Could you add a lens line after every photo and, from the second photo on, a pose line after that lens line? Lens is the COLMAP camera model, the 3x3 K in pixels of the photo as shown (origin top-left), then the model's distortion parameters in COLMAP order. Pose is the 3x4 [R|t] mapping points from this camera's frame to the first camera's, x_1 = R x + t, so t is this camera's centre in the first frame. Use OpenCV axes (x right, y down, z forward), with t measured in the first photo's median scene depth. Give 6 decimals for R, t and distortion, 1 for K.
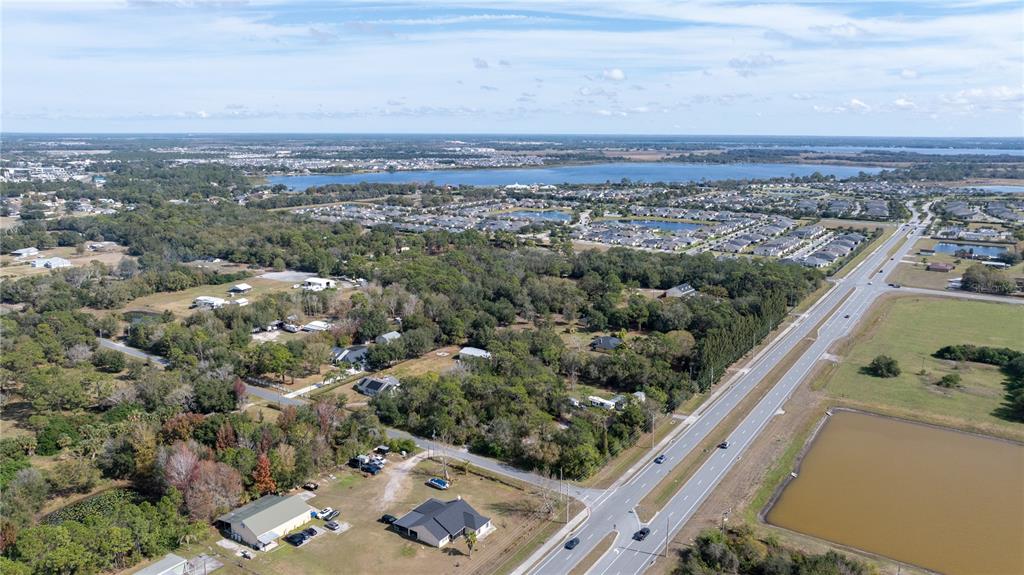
lens RADIAL K [[730.8, 0, 516.6], [0, 730.8, 284.8], [0, 0, 1]] dist [-0.053796, 0.072158]
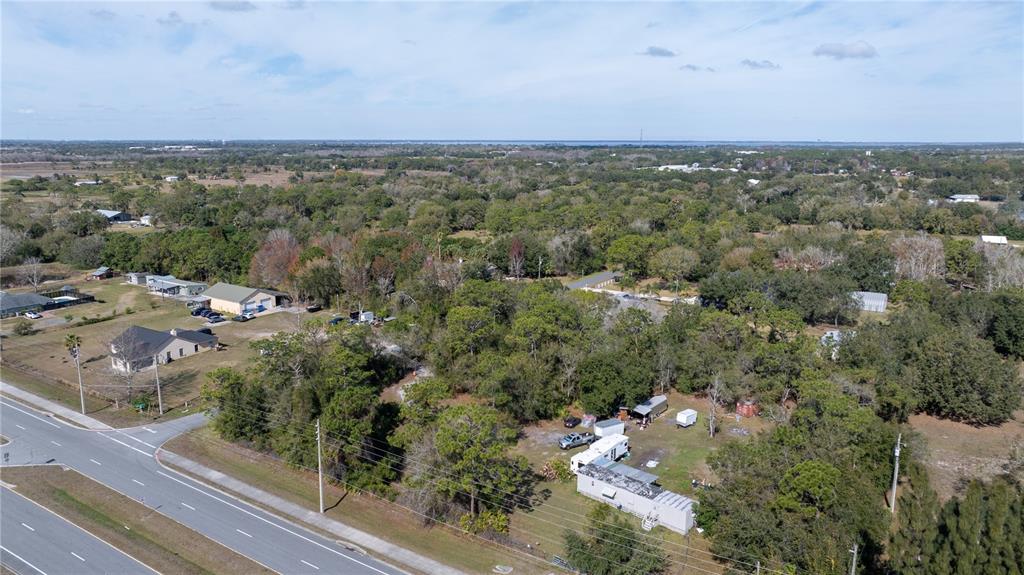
lens RADIAL K [[727.1, 0, 510.6], [0, 727.1, 268.2], [0, 0, 1]] dist [-0.003039, 0.001819]
pose [[-0.004724, 0.171014, -0.985257, 0.536176], [-0.214745, 0.962108, 0.168025, 0.021581], [0.976659, 0.212372, 0.032179, 1.068854]]
